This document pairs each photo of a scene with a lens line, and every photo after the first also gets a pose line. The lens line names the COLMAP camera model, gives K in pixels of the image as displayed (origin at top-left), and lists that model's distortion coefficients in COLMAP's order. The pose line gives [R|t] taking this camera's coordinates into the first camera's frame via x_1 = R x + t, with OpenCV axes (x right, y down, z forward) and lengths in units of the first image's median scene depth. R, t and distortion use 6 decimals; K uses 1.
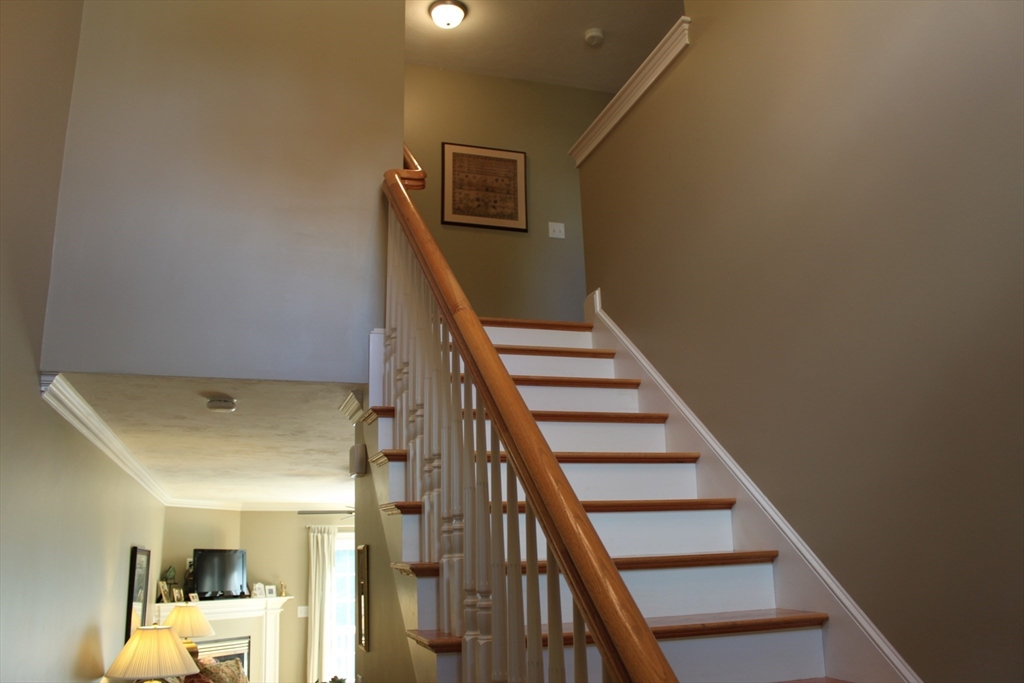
lens RADIAL K [[867.4, 0, 512.0], [0, 867.4, 341.5], [0, 0, 1]] dist [-0.164446, 0.165955]
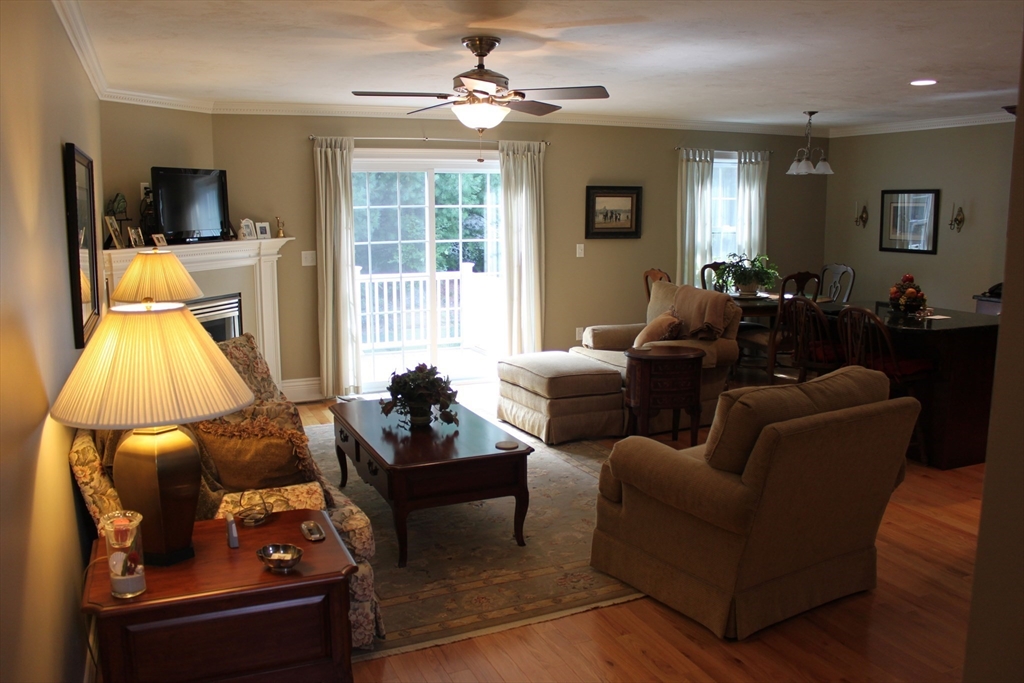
lens RADIAL K [[867.4, 0, 512.0], [0, 867.4, 341.5], [0, 0, 1]] dist [-0.164446, 0.165955]
pose [[0.995149, 0.011381, 0.097721, -0.154774], [-0.049212, 0.917673, 0.394276, 0.094650], [-0.085189, -0.397173, 0.913782, 0.314204]]
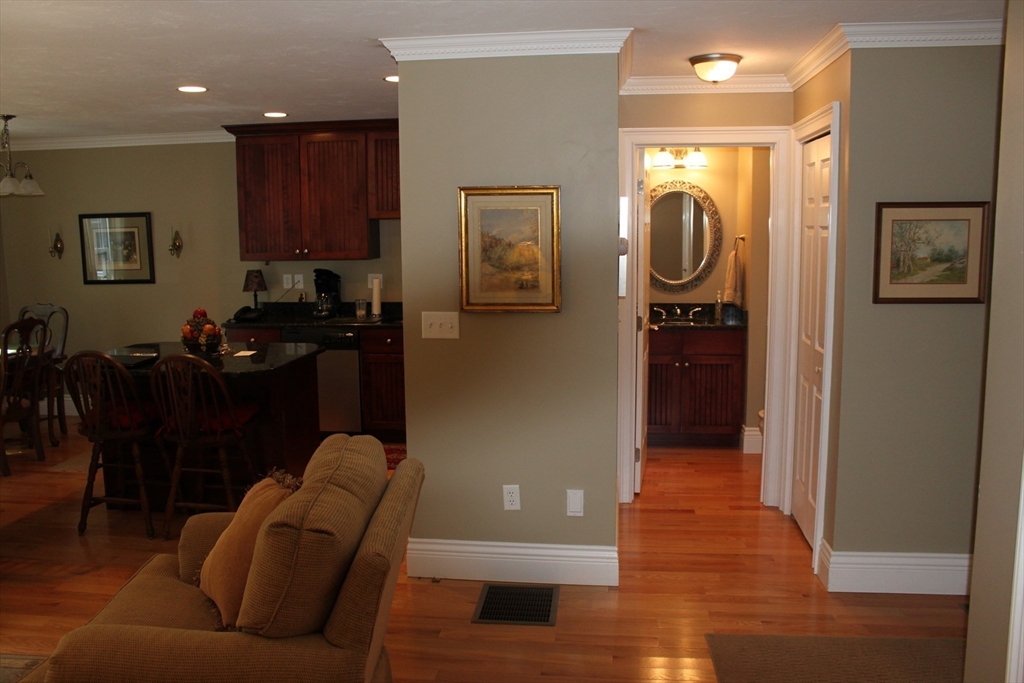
lens RADIAL K [[867.4, 0, 512.0], [0, 867.4, 341.5], [0, 0, 1]] dist [-0.164446, 0.165955]
pose [[0.443012, -0.096564, 0.891300, -0.178908], [-0.224529, 0.950548, 0.214583, 0.117541], [-0.867944, -0.295186, 0.399423, 0.401353]]
